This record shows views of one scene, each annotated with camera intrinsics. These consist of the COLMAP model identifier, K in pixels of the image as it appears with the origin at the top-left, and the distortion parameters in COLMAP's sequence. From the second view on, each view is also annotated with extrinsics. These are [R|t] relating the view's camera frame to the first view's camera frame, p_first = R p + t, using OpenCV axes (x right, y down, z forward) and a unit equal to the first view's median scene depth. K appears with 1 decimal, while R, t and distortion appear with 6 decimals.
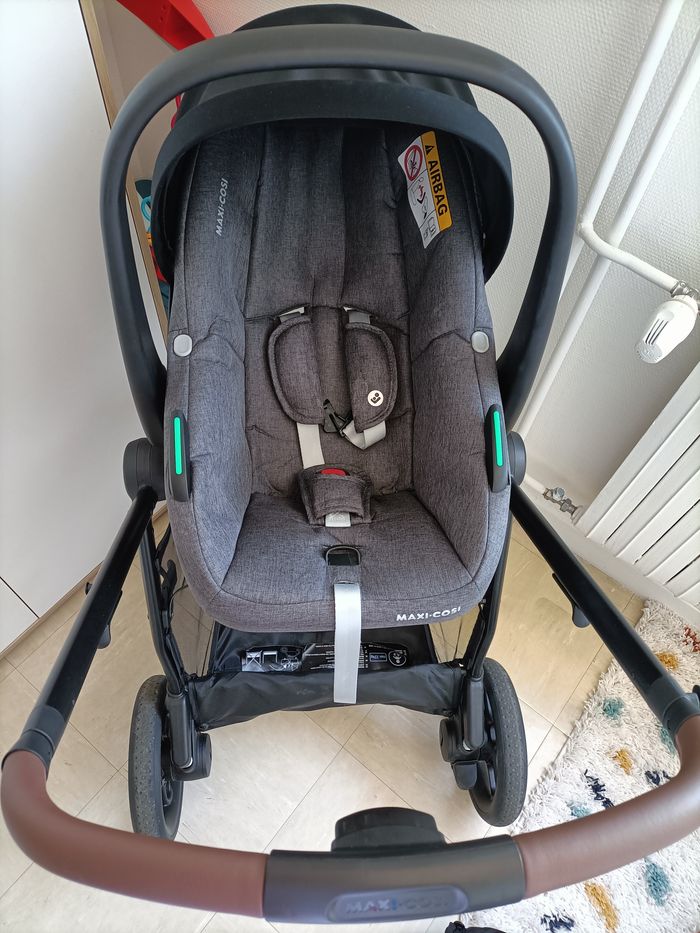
lens RADIAL K [[709.7, 0, 348.5], [0, 709.7, 463.5], [0, 0, 1]] dist [0.009705, -0.020090]
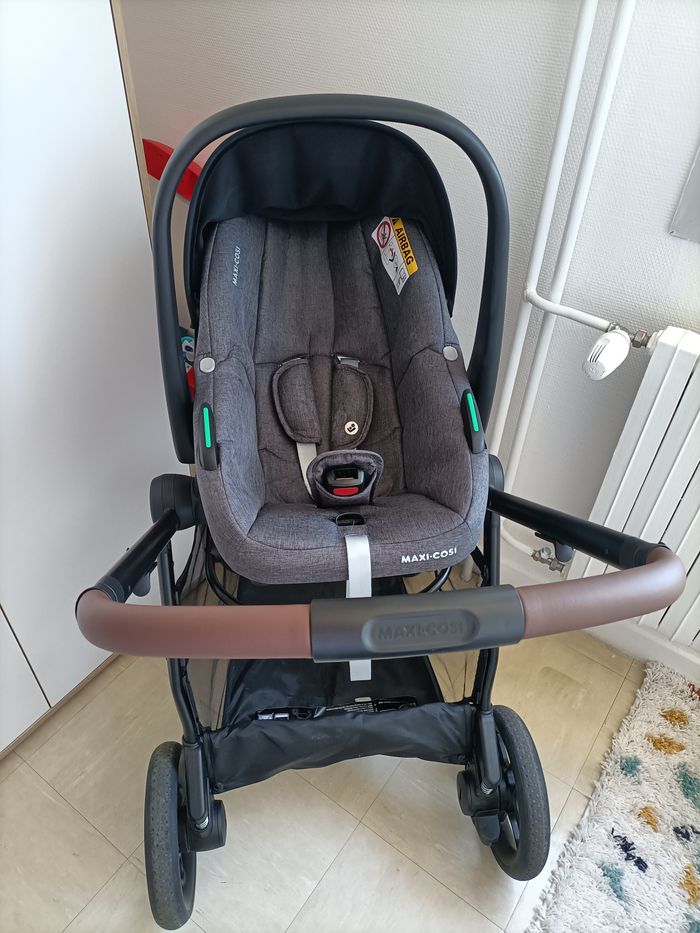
lens RADIAL K [[709.7, 0, 345.8], [0, 709.7, 459.3], [0, 0, 1]] dist [0.009705, -0.020090]
pose [[0.998055, -0.059328, 0.019147, -0.019814], [0.062312, 0.958826, -0.277075, 0.226438], [-0.001920, 0.277730, 0.960657, -0.081028]]
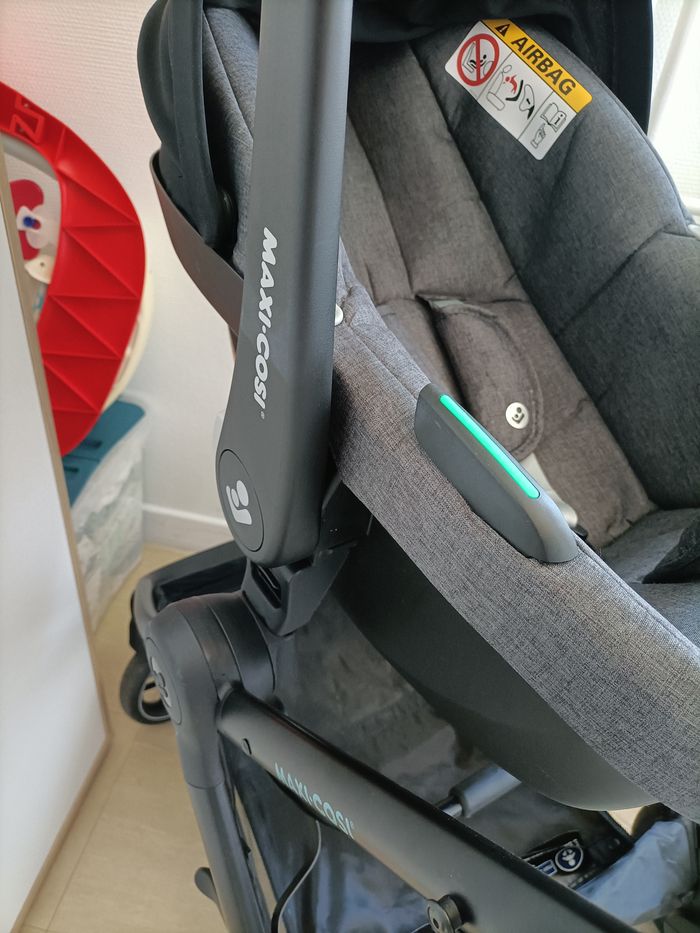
lens RADIAL K [[709.7, 0, 334.0], [0, 709.7, 452.0], [0, 0, 1]] dist [0.009705, -0.020090]
pose [[0.880659, -0.260772, 0.395523, -0.296163], [0.373062, 0.896308, -0.239703, 0.026146], [-0.292002, 0.358651, 0.886625, 0.406527]]
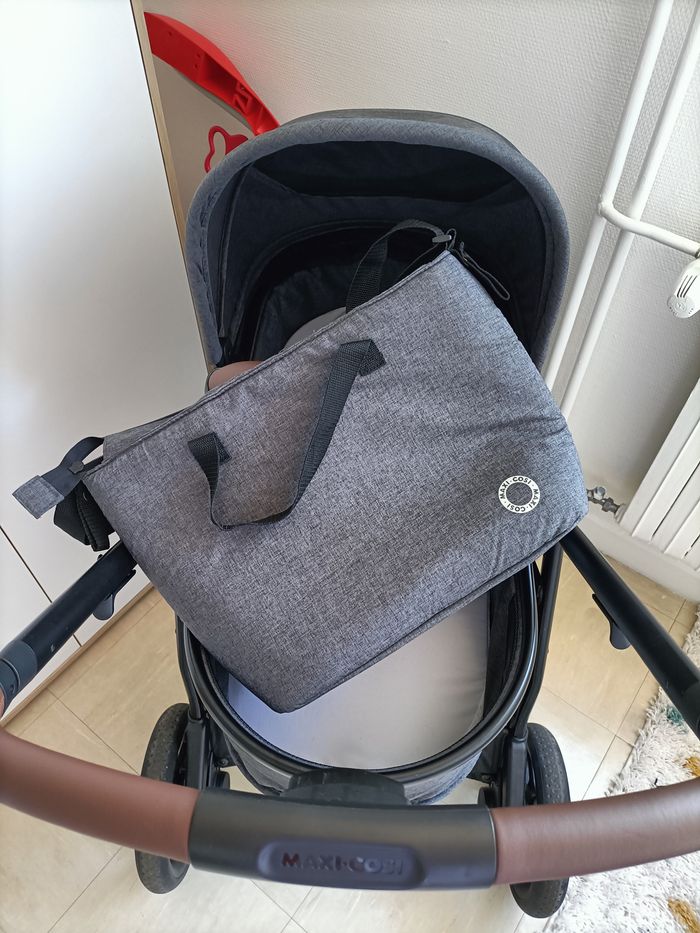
lens RADIAL K [[709.7, 0, 350.0], [0, 709.7, 465.0], [0, 0, 1]] dist [0.009705, -0.020090]
pose [[0.998314, -0.052580, -0.024575, -0.030354], [0.049172, 0.991168, -0.123156, 0.133038], [0.030833, 0.121740, 0.992083, 0.000861]]
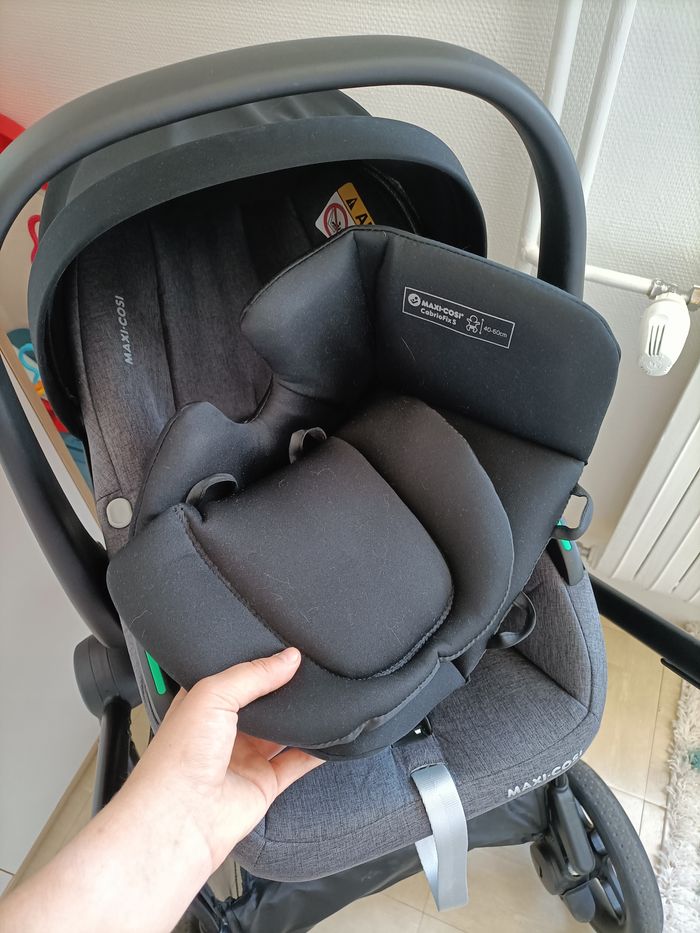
lens RADIAL K [[709.7, 0, 352.1], [0, 709.7, 459.1], [0, 0, 1]] dist [0.009705, -0.020090]
pose [[0.955499, -0.271892, 0.114436, -0.045568], [0.283379, 0.953780, -0.100001, -0.050617], [-0.081958, 0.127980, 0.988385, 0.151043]]
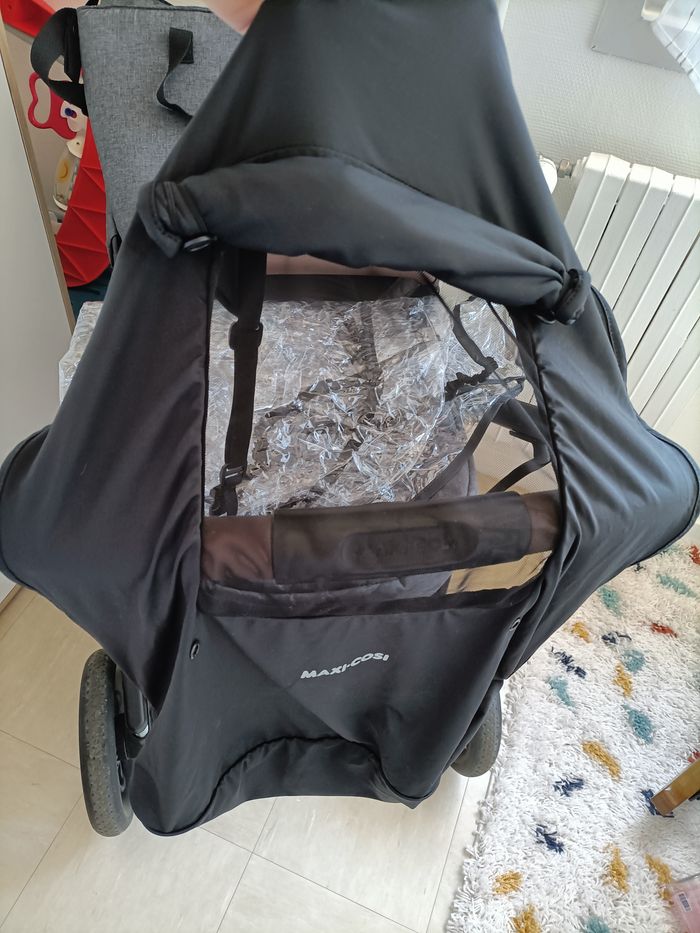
lens RADIAL K [[709.7, 0, 353.4], [0, 709.7, 465.3], [0, 0, 1]] dist [0.009705, -0.020090]
pose [[0.954617, -0.198946, 0.221647, -0.147977], [0.223227, 0.970580, -0.090247, 0.231557], [-0.197171, 0.135629, 0.970942, -0.002588]]
